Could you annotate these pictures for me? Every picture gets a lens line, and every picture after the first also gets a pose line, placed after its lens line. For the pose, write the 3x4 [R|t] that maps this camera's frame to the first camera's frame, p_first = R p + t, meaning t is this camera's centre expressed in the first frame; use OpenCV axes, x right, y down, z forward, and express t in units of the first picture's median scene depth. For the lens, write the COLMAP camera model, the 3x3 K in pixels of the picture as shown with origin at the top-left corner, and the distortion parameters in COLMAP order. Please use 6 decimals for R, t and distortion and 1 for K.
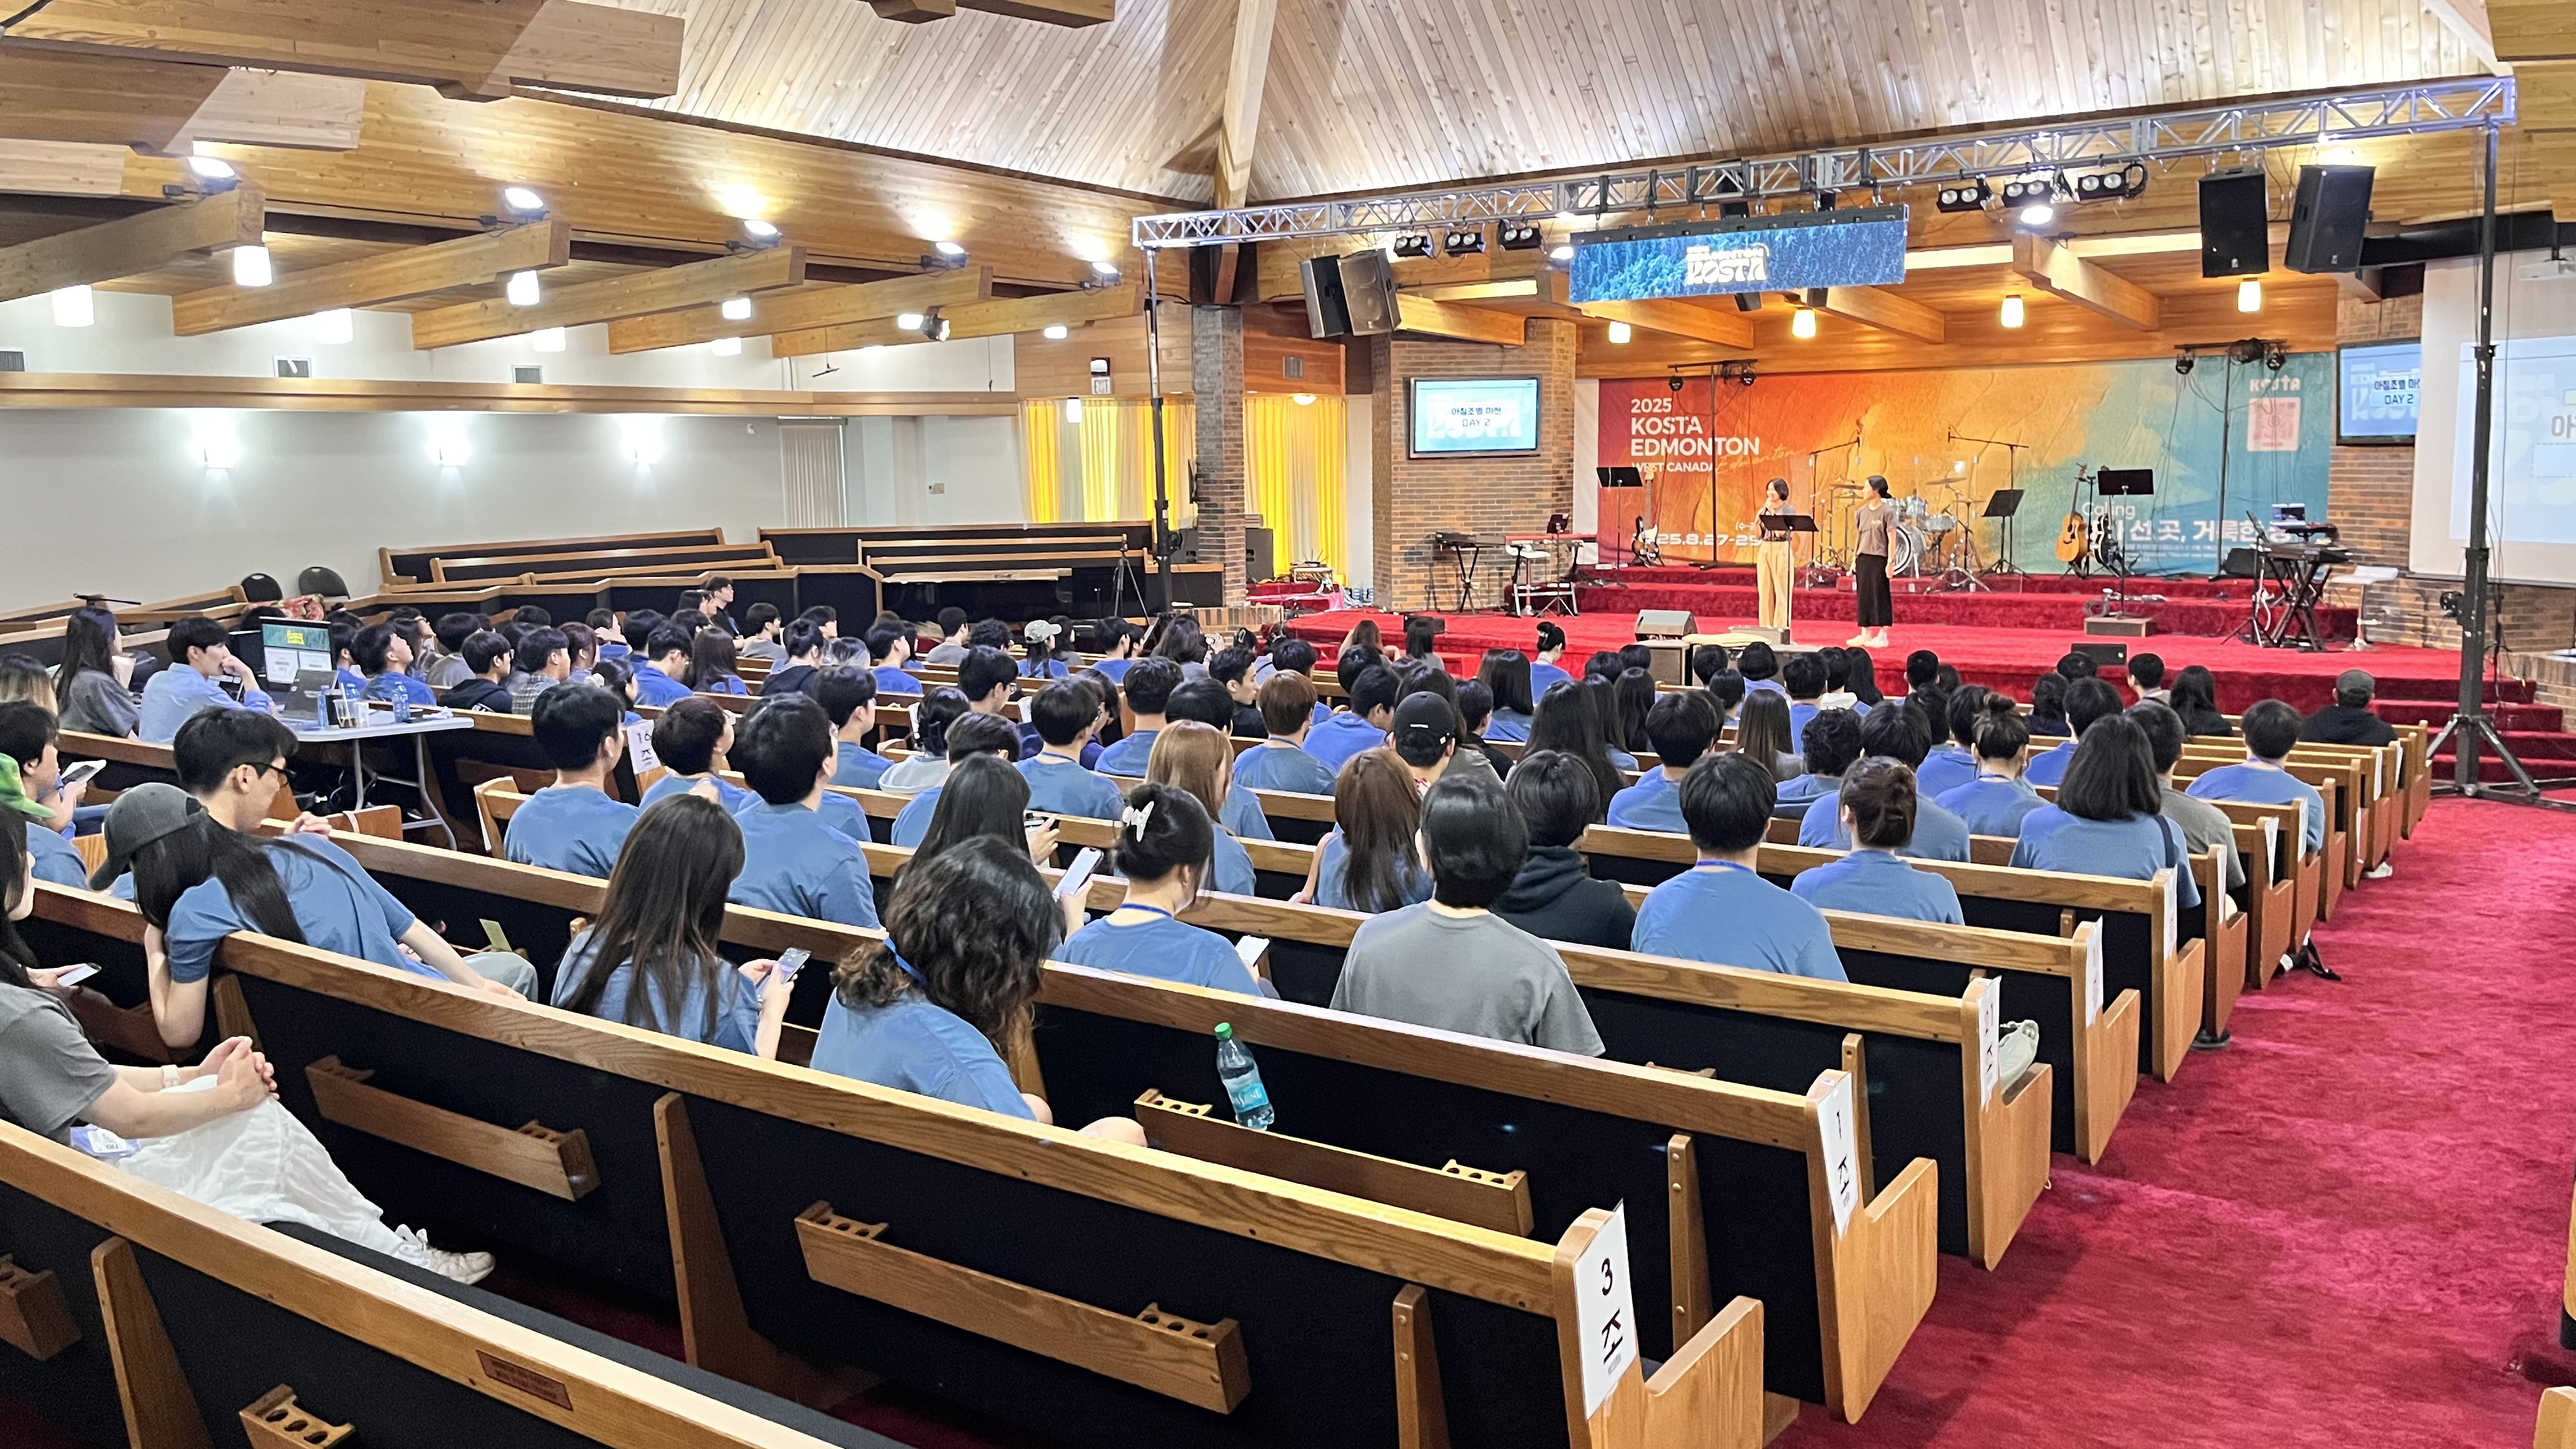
lens RADIAL K [[1963.1, 0, 1287.3], [0, 1963.1, 718.3], [0, 0, 1]] dist [0.010731, 0.002637]
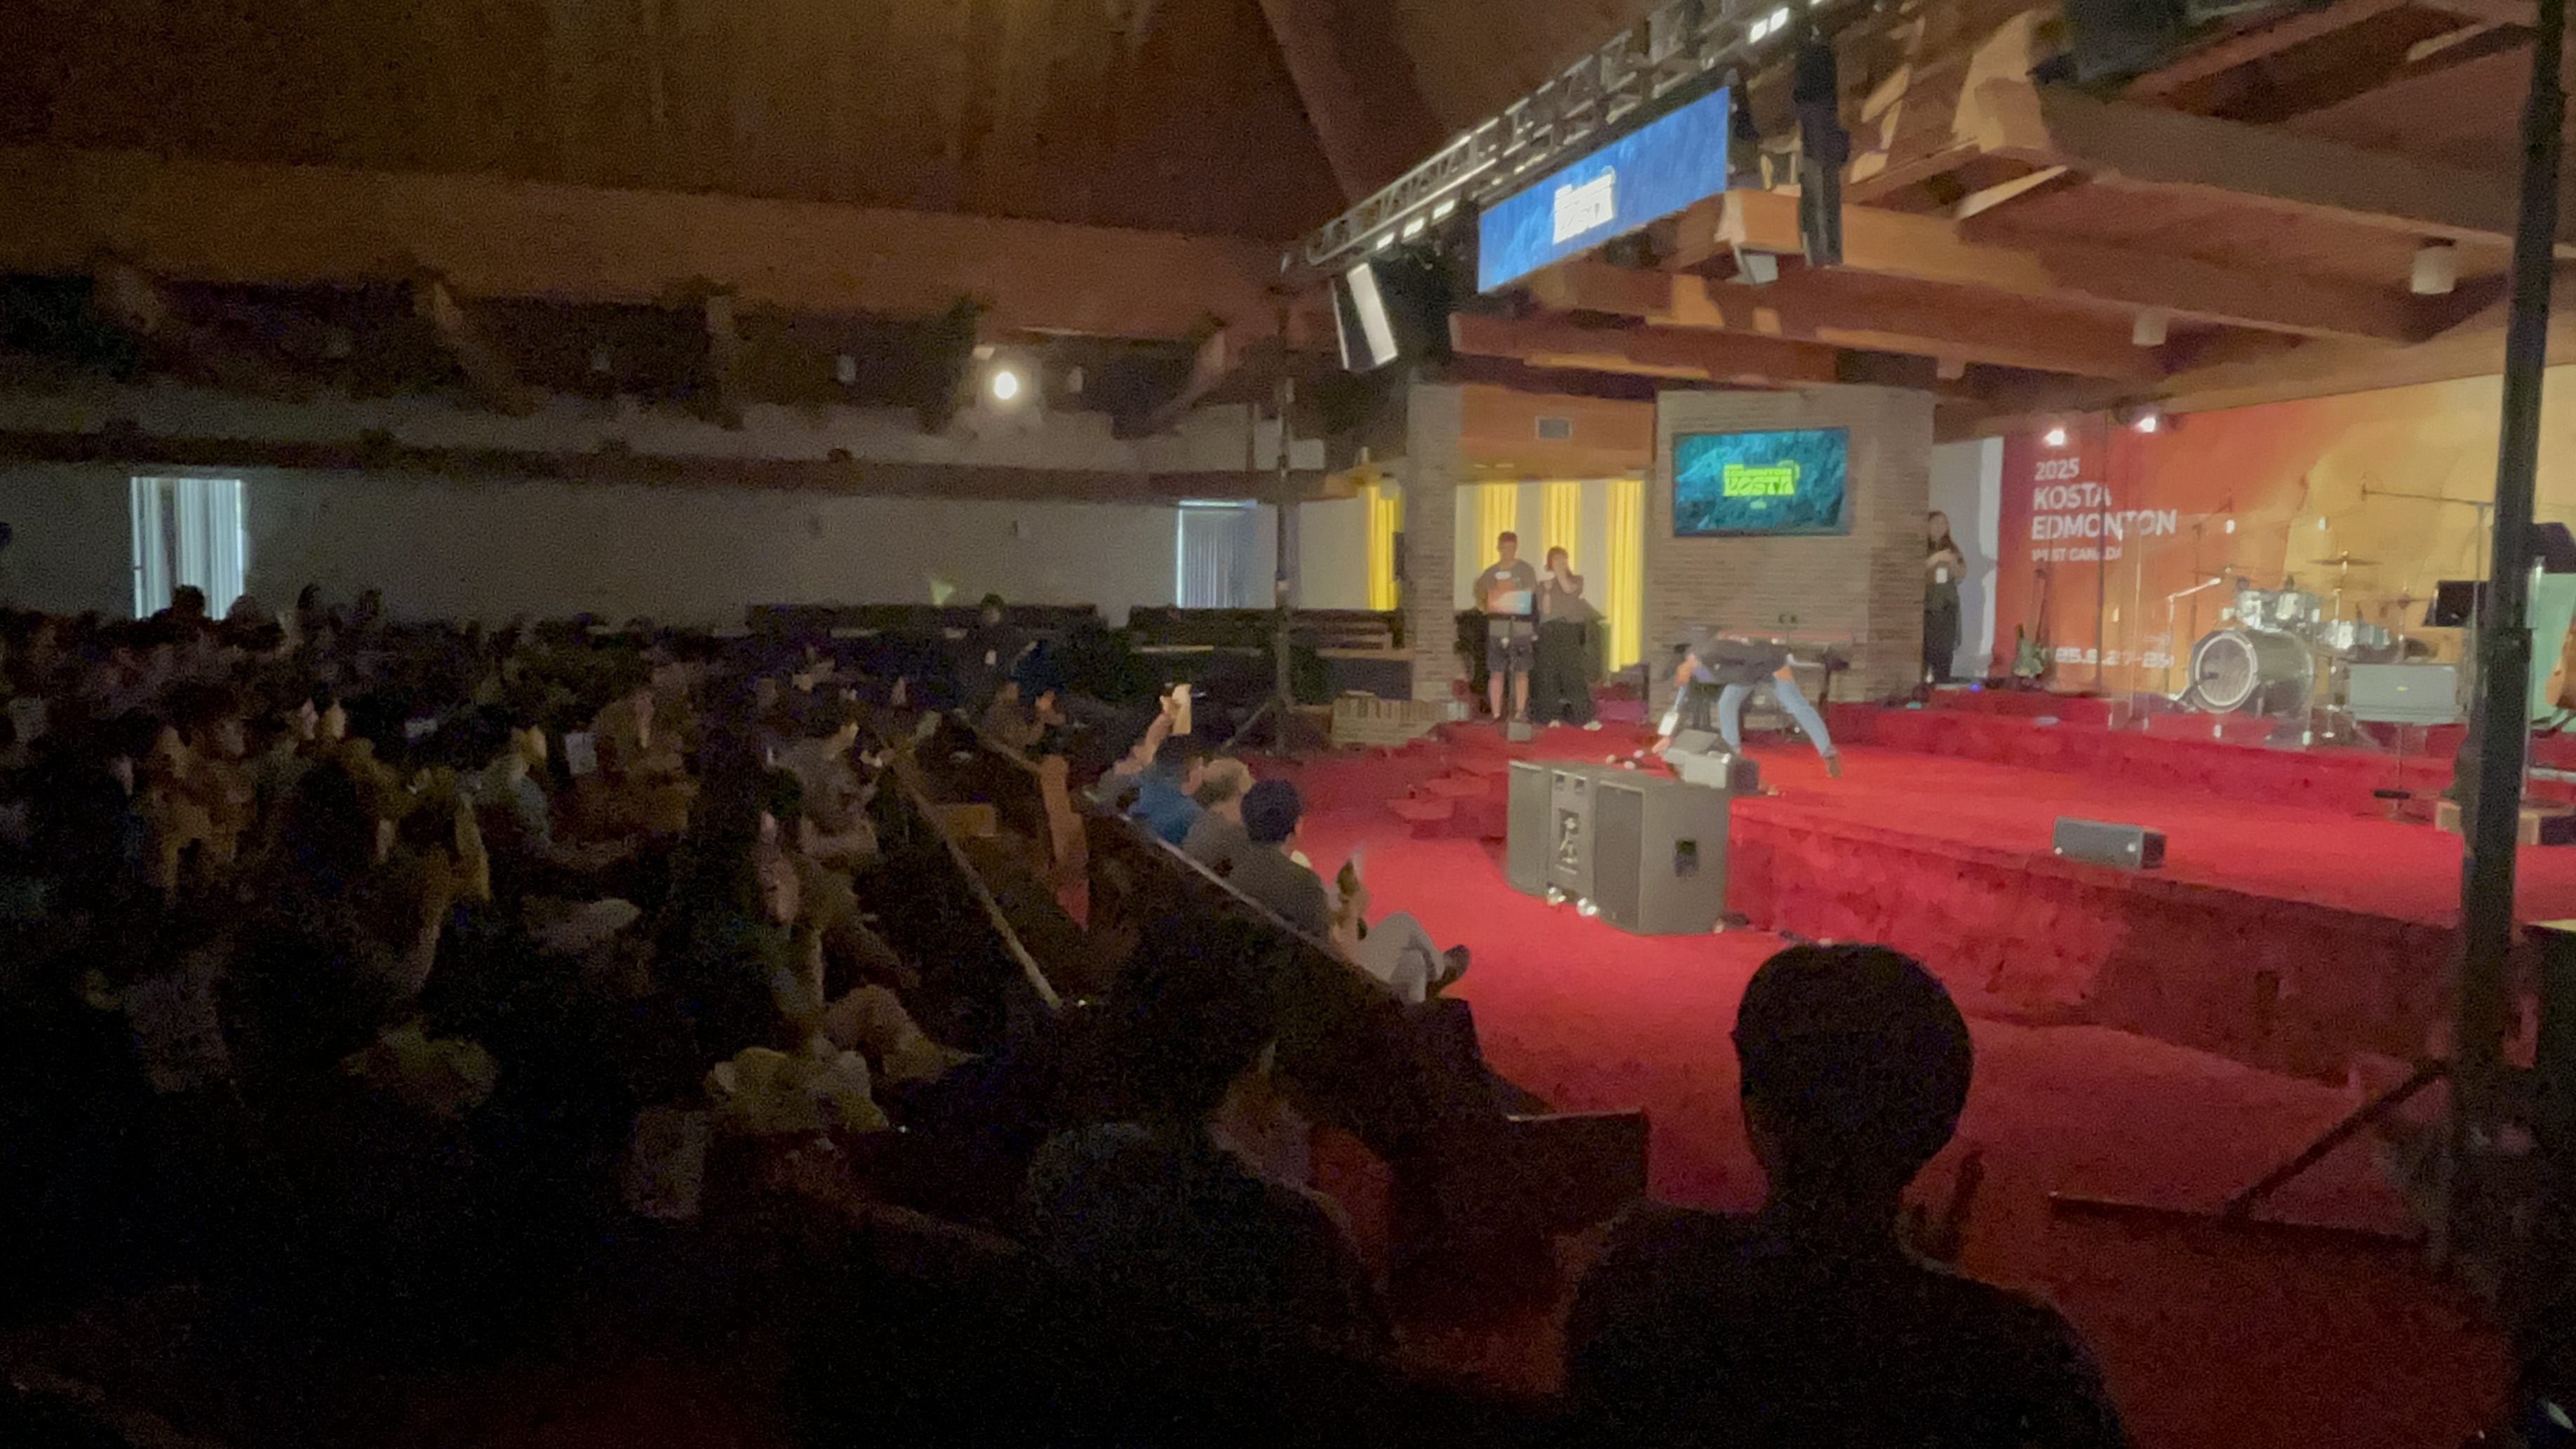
lens RADIAL K [[1756.6, 0, 1292.1], [0, 1756.6, 727.1], [0, 0, 1]] dist [-0.052765, -0.002503]
pose [[0.786050, 0.066647, -0.614560, 0.370064], [-0.106612, 0.993890, -0.028577, -0.016195], [0.608900, 0.087983, 0.788352, 0.334749]]
